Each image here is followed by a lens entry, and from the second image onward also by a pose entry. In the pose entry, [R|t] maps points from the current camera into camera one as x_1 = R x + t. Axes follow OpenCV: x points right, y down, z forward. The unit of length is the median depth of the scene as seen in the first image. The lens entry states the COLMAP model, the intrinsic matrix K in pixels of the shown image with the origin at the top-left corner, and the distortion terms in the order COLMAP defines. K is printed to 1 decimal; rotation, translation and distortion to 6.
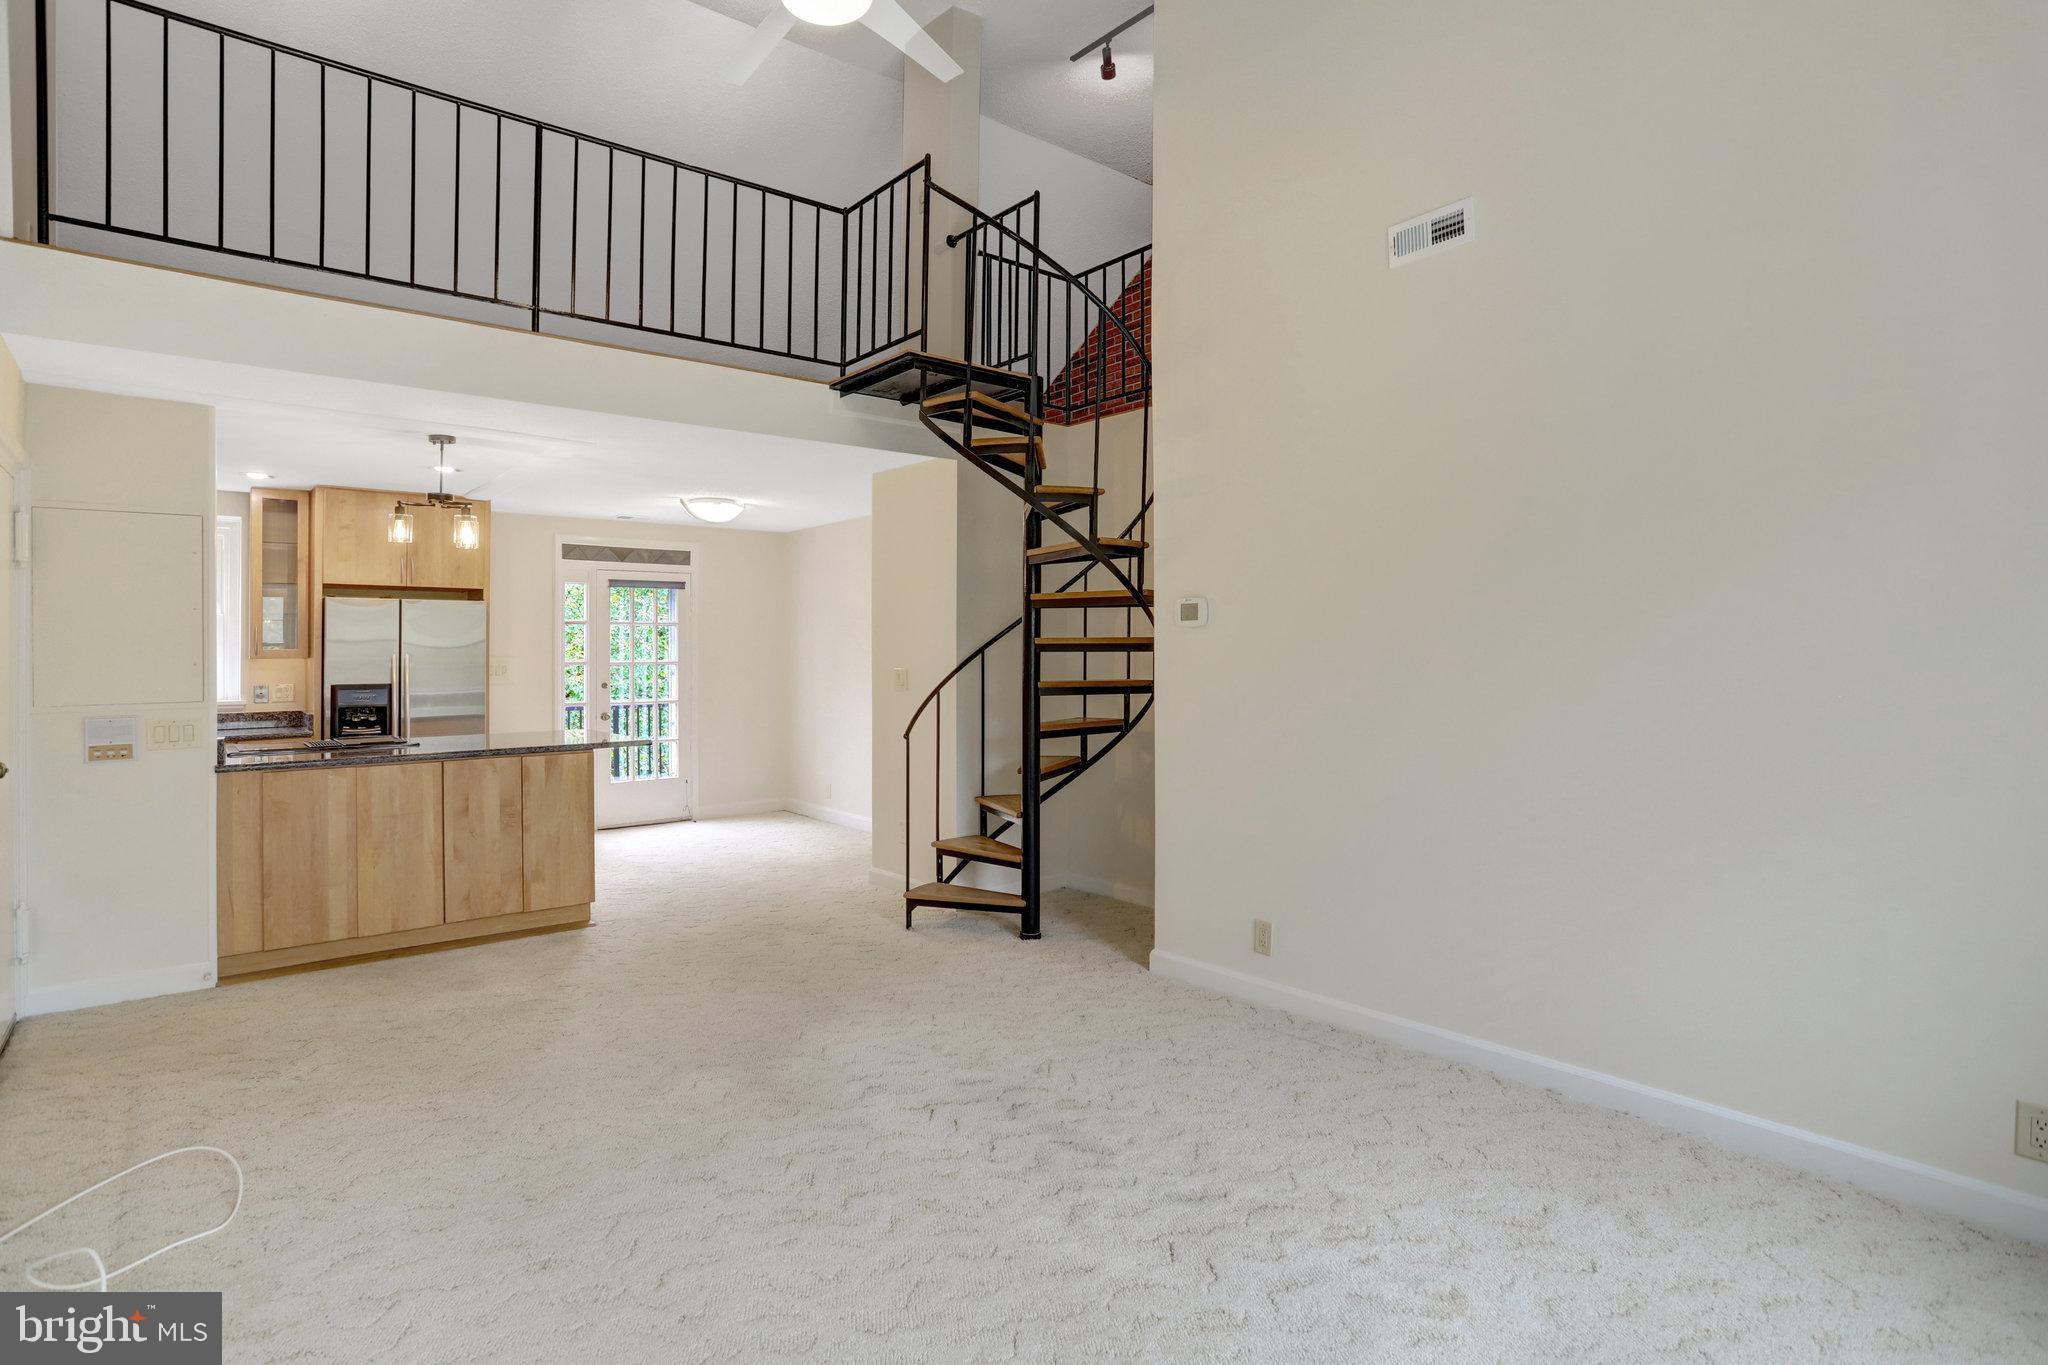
lens RADIAL K [[1011.3, 0, 1038.1], [0, 1011.3, 636.1], [0, 0, 1]] dist [-0.049681, 0.023109]
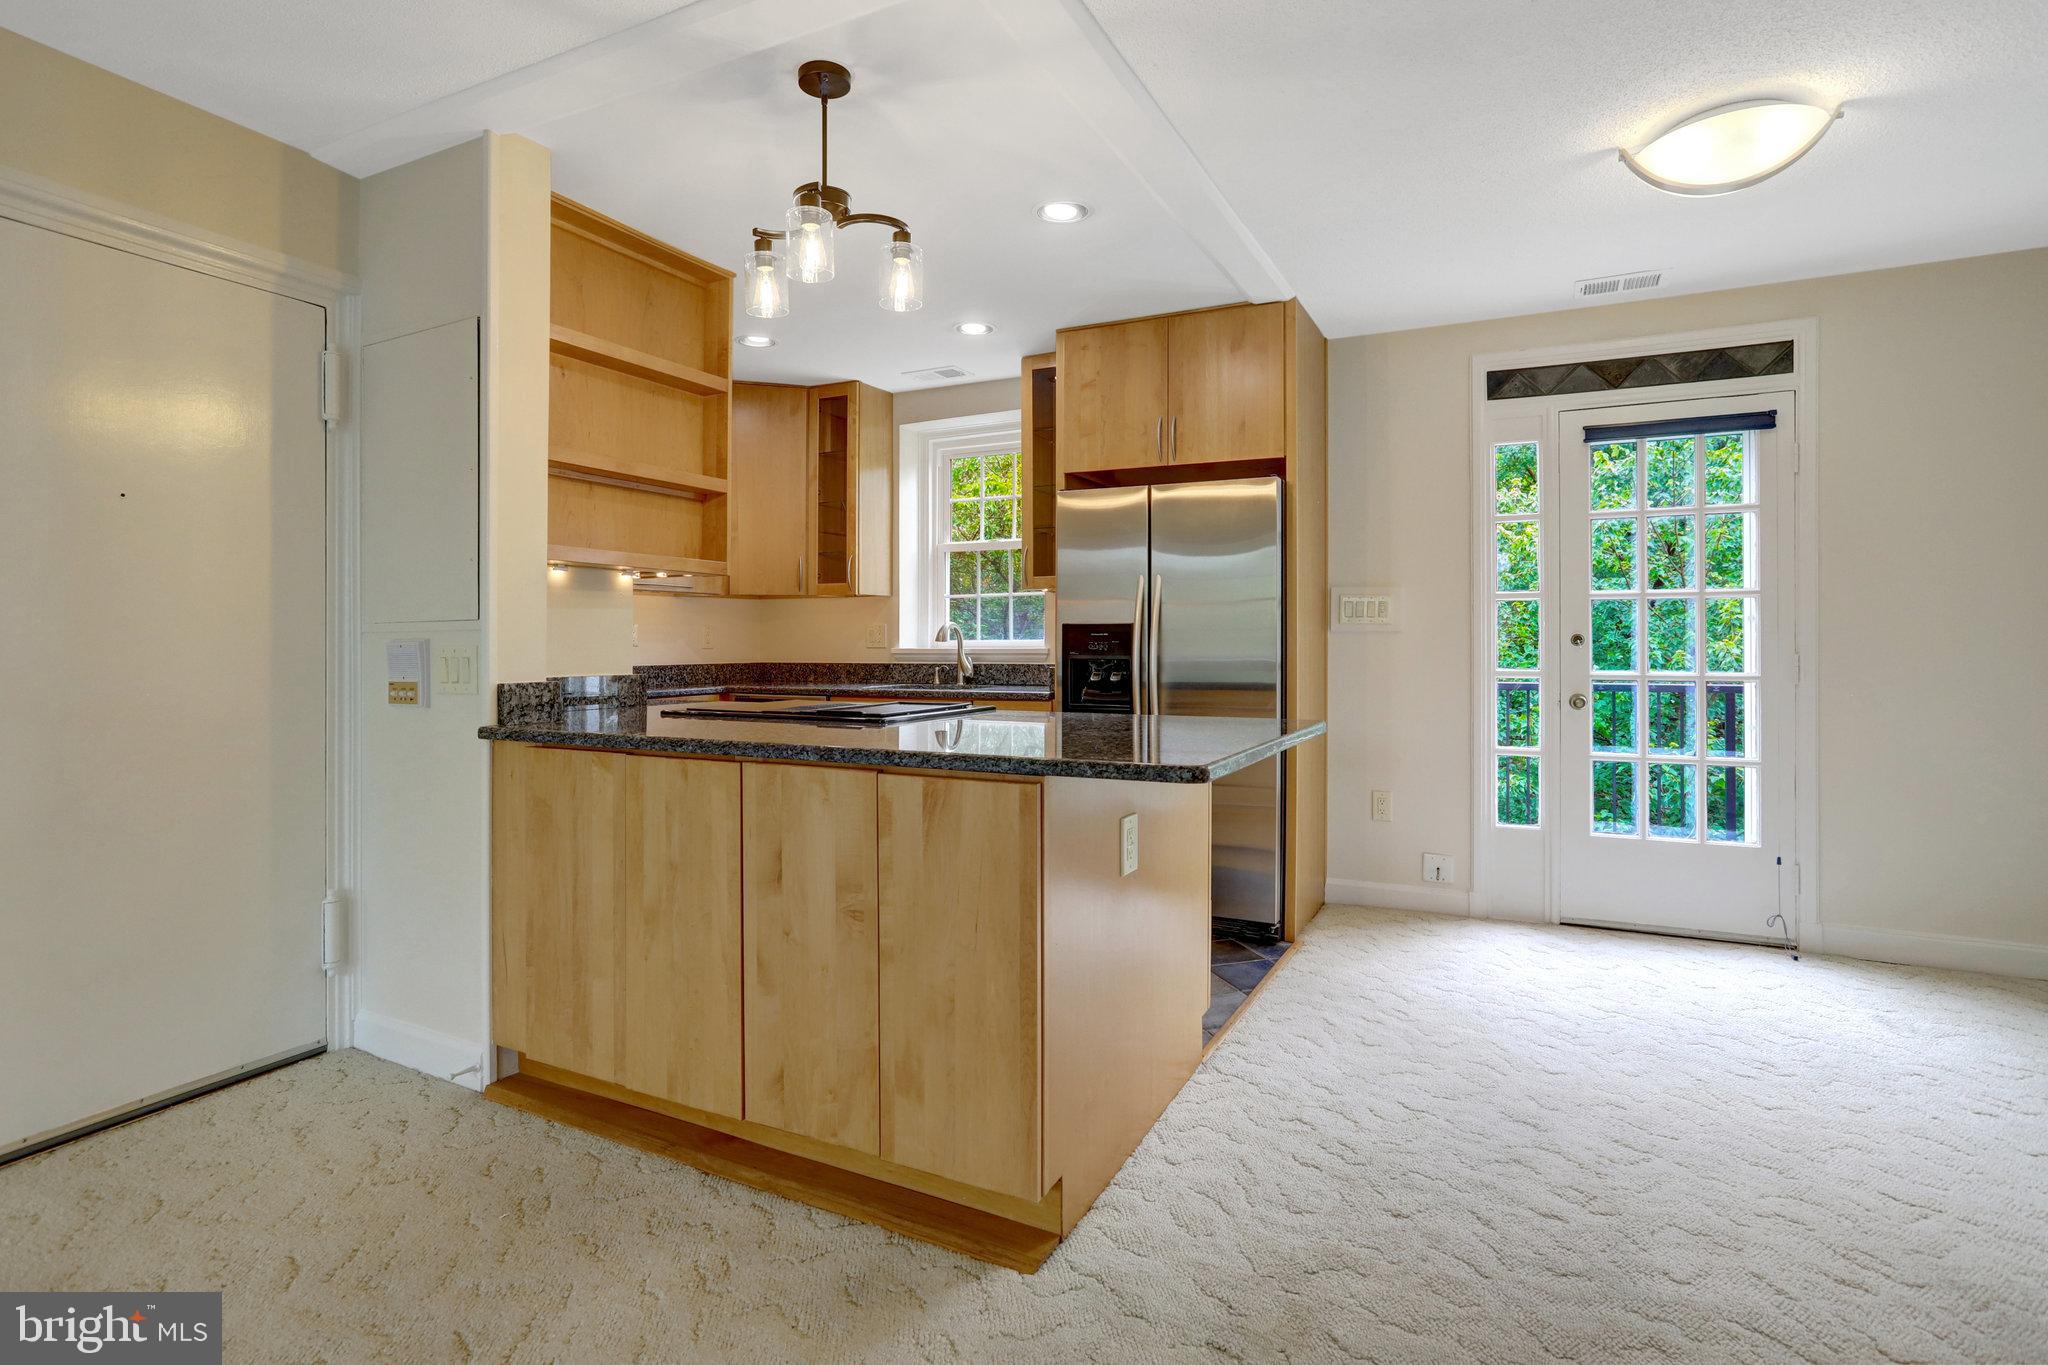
lens RADIAL K [[1011.3, 0, 1020.0], [0, 1011.3, 650.8], [0, 0, 1]] dist [-0.049681, 0.023109]
pose [[0.382707, 0.015979, -0.923732, -0.121210], [0.013348, 0.999650, 0.022822, 0.060903], [0.923773, -0.021064, 0.382360, 0.855423]]
